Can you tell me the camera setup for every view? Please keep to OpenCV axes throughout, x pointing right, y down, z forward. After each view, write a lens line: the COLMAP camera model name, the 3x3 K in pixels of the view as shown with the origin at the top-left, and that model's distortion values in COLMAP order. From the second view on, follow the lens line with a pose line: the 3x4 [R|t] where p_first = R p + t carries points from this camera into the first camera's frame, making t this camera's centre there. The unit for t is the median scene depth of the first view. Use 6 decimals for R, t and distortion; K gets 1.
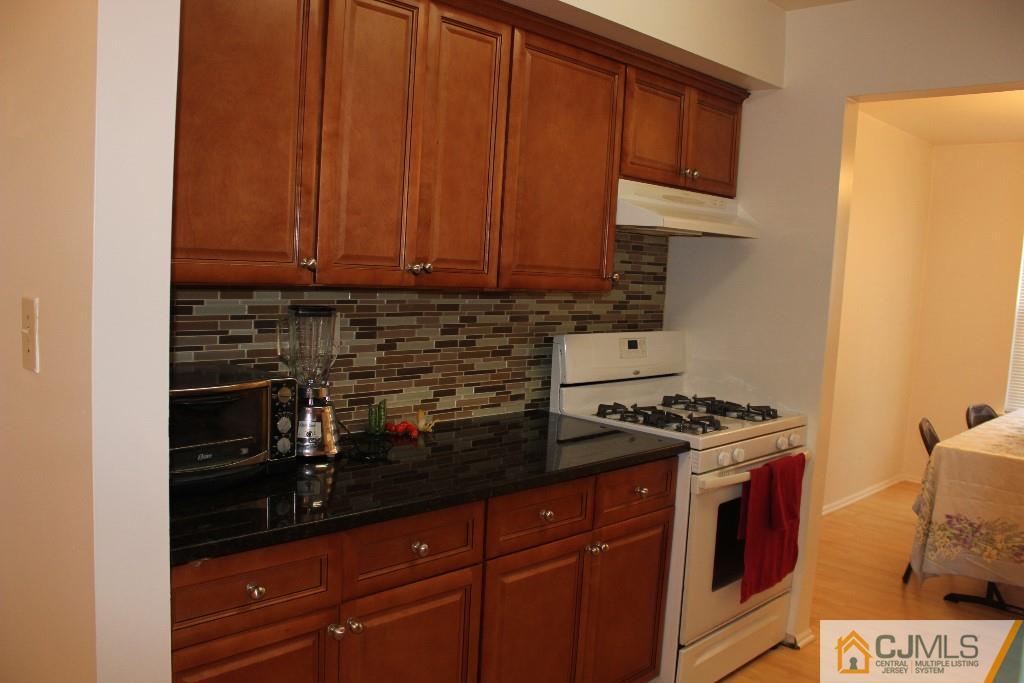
lens RADIAL K [[847.9, 0, 510.0], [0, 847.9, 336.1], [0, 0, 1]] dist [-0.110794, 0.036878]
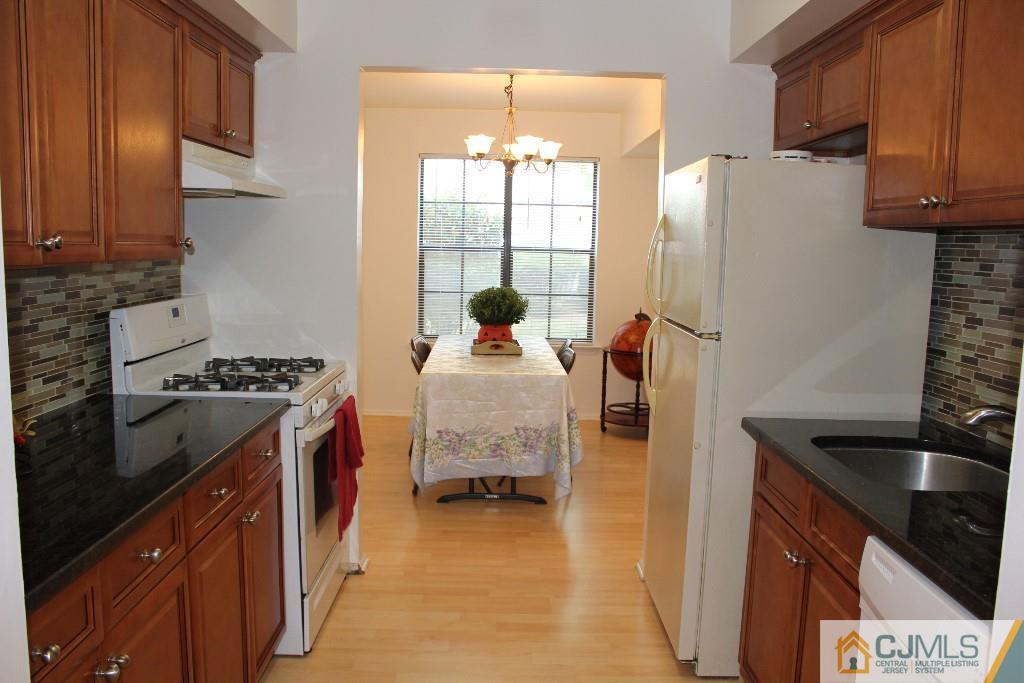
lens RADIAL K [[847.9, 0, 491.7], [0, 847.9, 333.1], [0, 0, 1]] dist [-0.110794, 0.036878]
pose [[0.736184, -0.116947, 0.666600, -0.242033], [0.084016, 0.993130, 0.081446, -0.014490], [-0.671546, -0.003954, 0.740952, 0.064884]]
